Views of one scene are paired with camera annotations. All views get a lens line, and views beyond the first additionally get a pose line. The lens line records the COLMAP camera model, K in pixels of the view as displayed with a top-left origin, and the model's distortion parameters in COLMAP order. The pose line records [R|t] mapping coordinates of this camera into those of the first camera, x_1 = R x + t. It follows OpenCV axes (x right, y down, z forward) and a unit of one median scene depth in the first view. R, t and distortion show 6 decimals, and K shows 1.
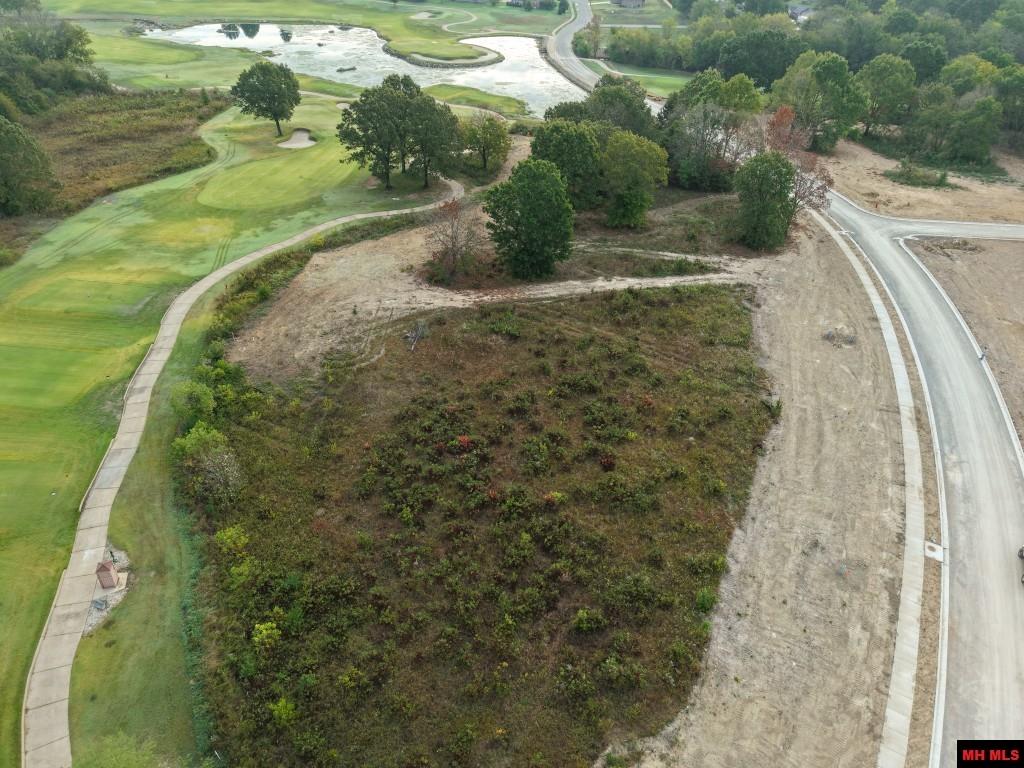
lens RADIAL K [[684.5, 0, 512.0], [0, 684.5, 384.0], [0, 0, 1]] dist [0.029998, -0.030164]
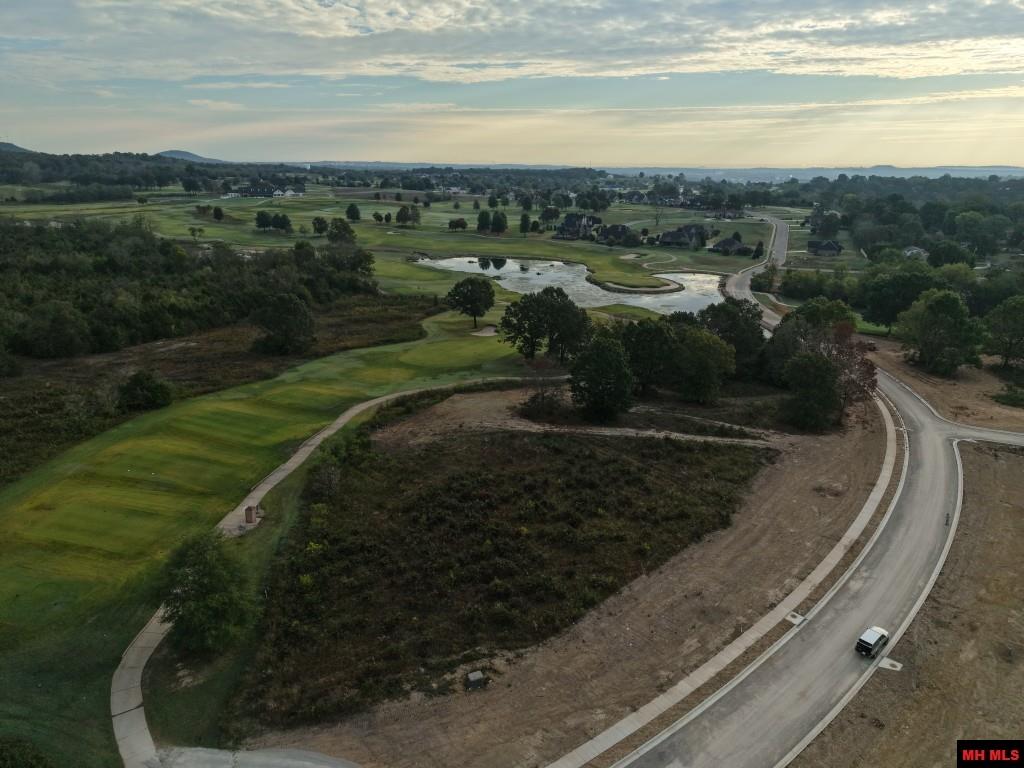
lens RADIAL K [[684.5, 0, 512.0], [0, 684.5, 384.0], [0, 0, 1]] dist [0.029998, -0.030164]
pose [[0.942380, 0.092549, -0.321488, 0.337838], [-0.187200, 0.942321, -0.277468, 0.196936], [0.277265, 0.321662, 0.905349, -0.295795]]
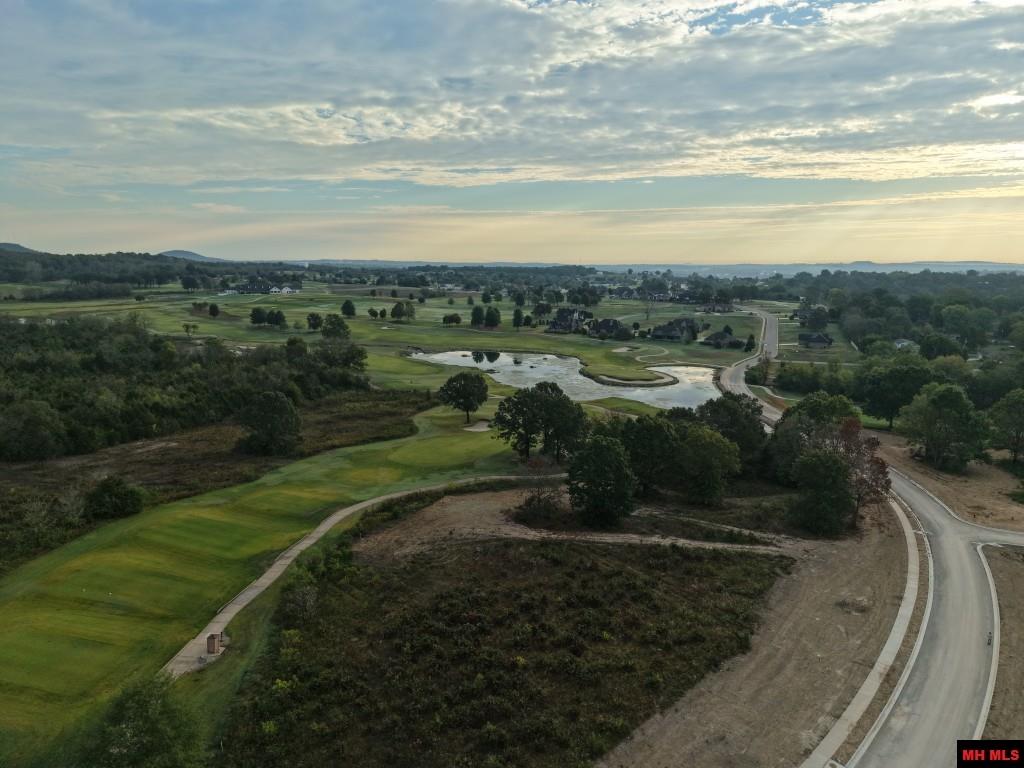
lens RADIAL K [[682.5, 0, 512.0], [0, 682.5, 384.0], [0, 0, 1]] dist [0.049820, -0.058851]
pose [[0.945756, 0.043256, -0.321984, 0.313308], [-0.177834, 0.898355, -0.401663, 0.155246], [0.271882, 0.437136, 0.857317, -0.238573]]
